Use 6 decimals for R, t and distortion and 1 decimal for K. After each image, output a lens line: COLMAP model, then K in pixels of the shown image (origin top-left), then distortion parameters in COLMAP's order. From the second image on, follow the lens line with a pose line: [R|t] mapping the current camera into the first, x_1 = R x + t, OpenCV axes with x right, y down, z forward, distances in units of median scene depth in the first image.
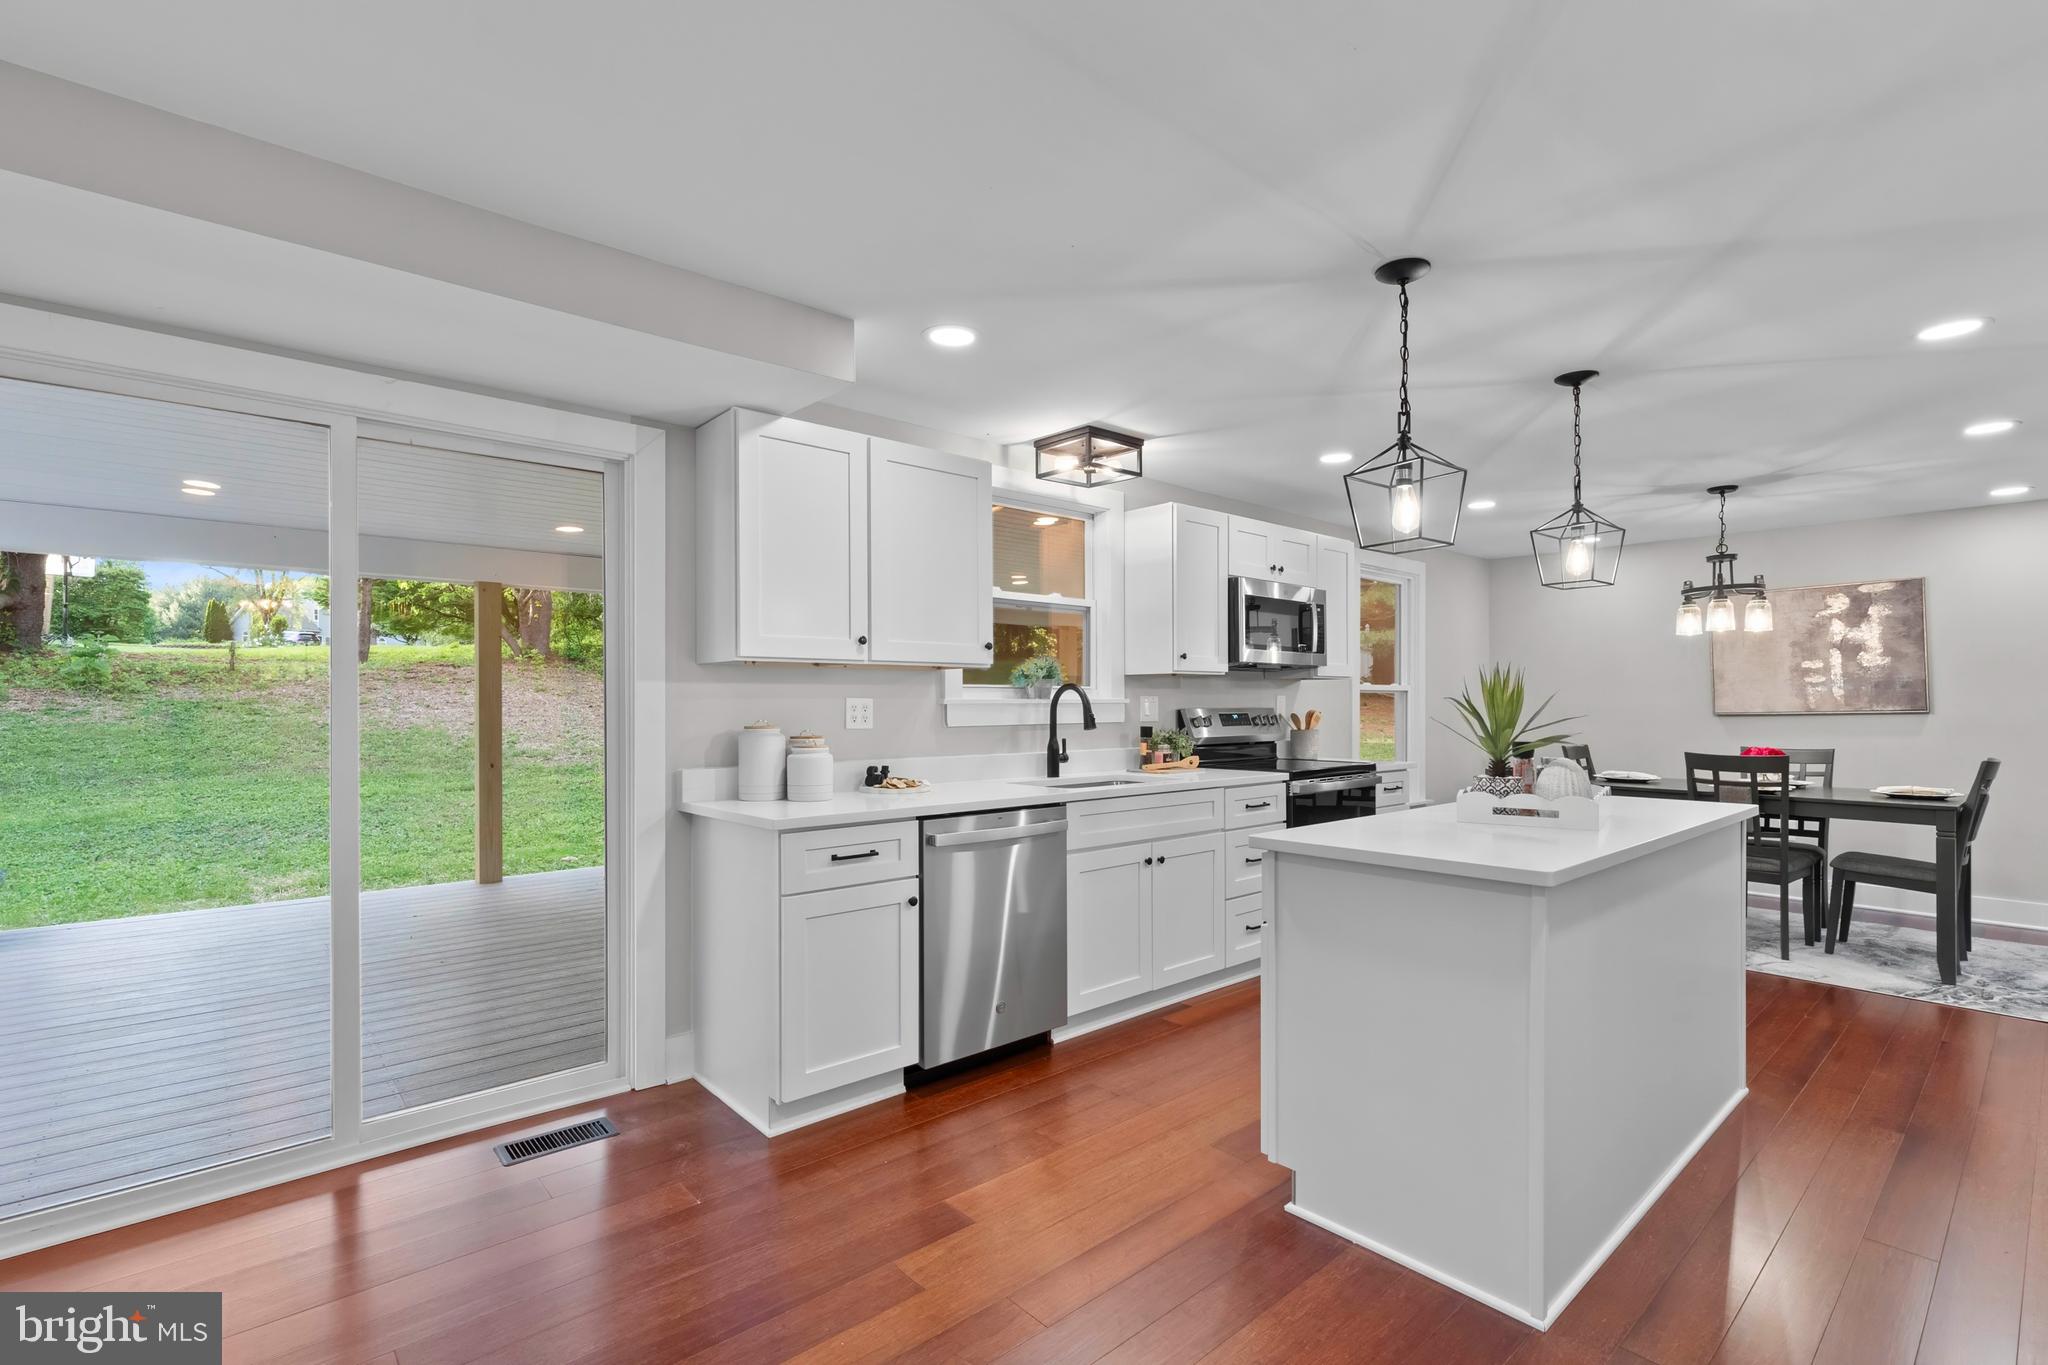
lens RADIAL K [[934.3, 0, 1034.1], [0, 934.3, 696.1], [0, 0, 1]] dist [-0.004474, 0.002549]
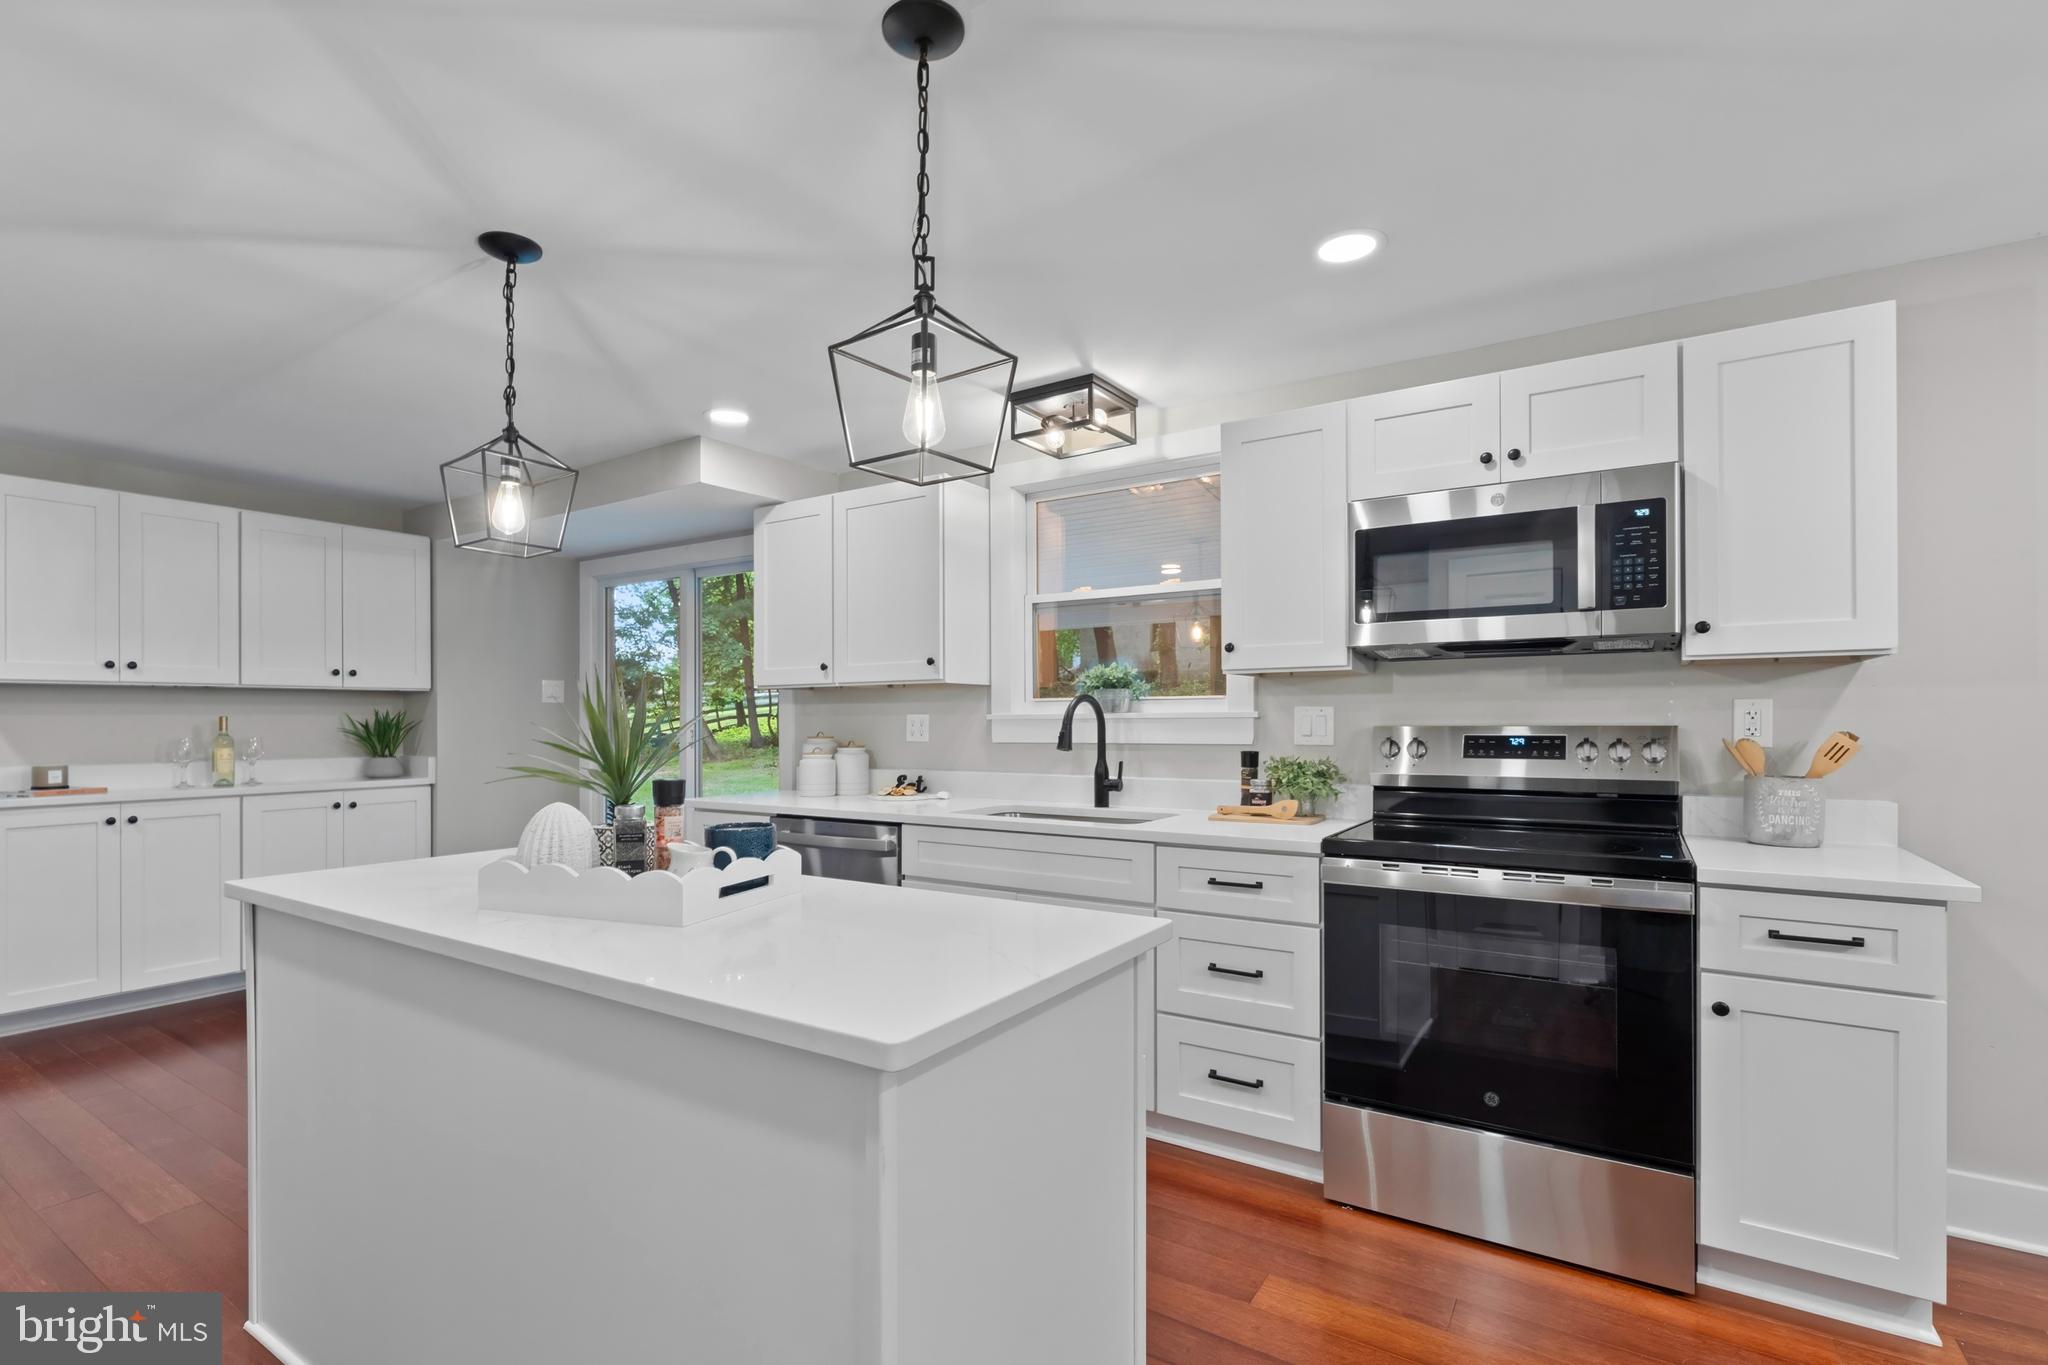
lens RADIAL K [[934.3, 0, 1022.5], [0, 934.3, 722.4], [0, 0, 1]] dist [-0.004474, 0.002549]
pose [[0.273102, 0.003863, -0.961977, 0.720470], [0.011325, 0.999910, 0.007231, 0.003854], [0.961918, -0.012869, 0.273033, 0.633147]]
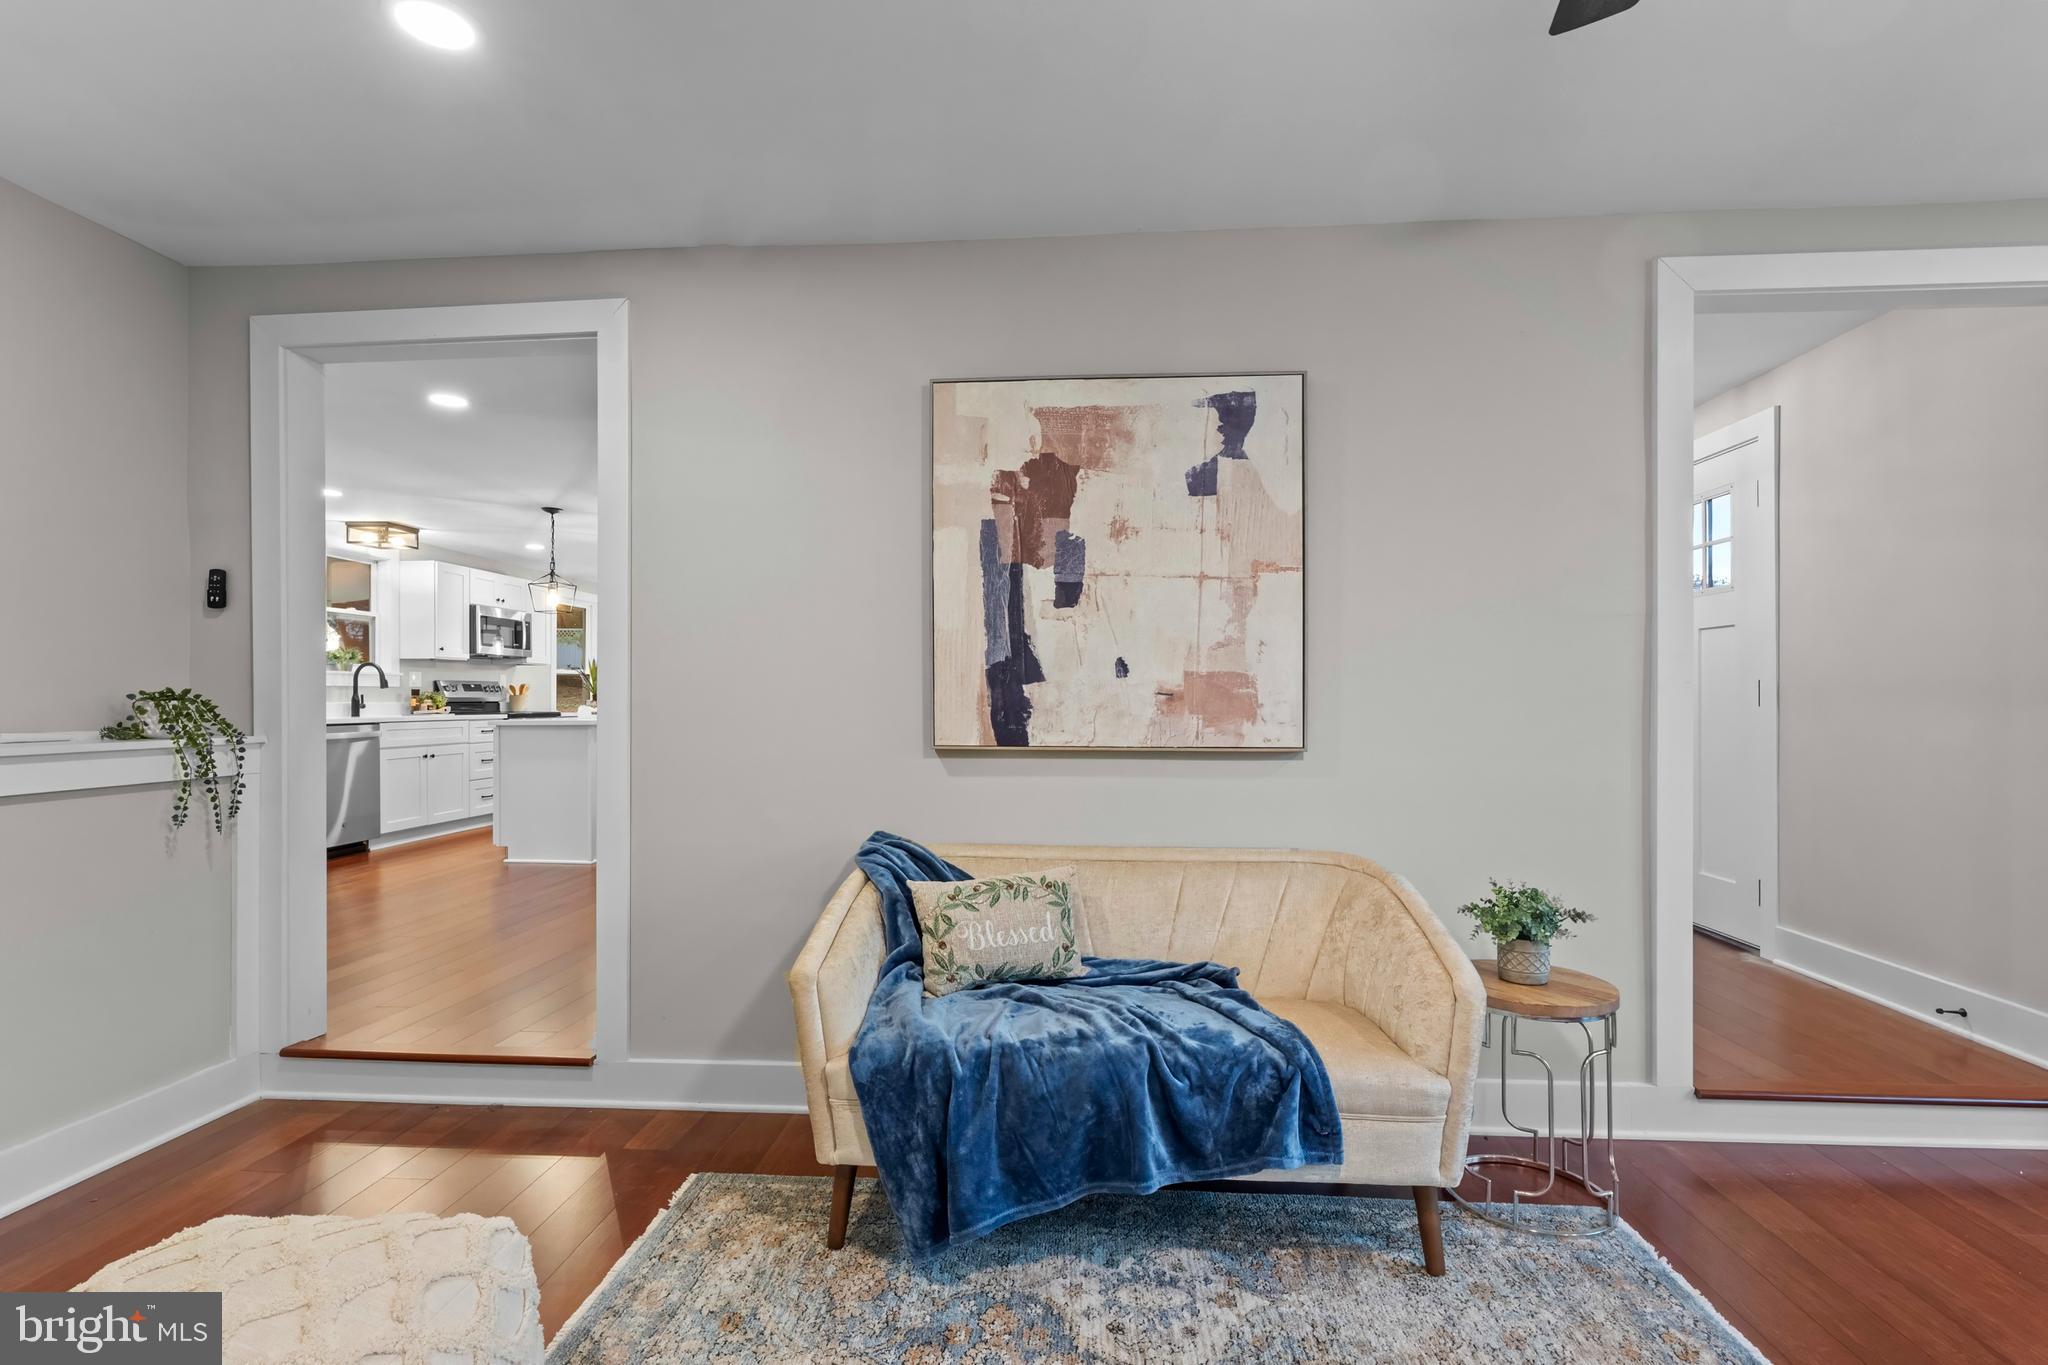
lens RADIAL K [[934.3, 0, 1021.2], [0, 934.3, 695.8], [0, 0, 1]] dist [-0.004474, 0.002549]
pose [[0.722377, 0.000422, 0.691500, -0.251487], [-0.002033, 0.999997, 0.001513, 0.038486], [-0.691497, -0.002499, 0.722375, -0.967335]]
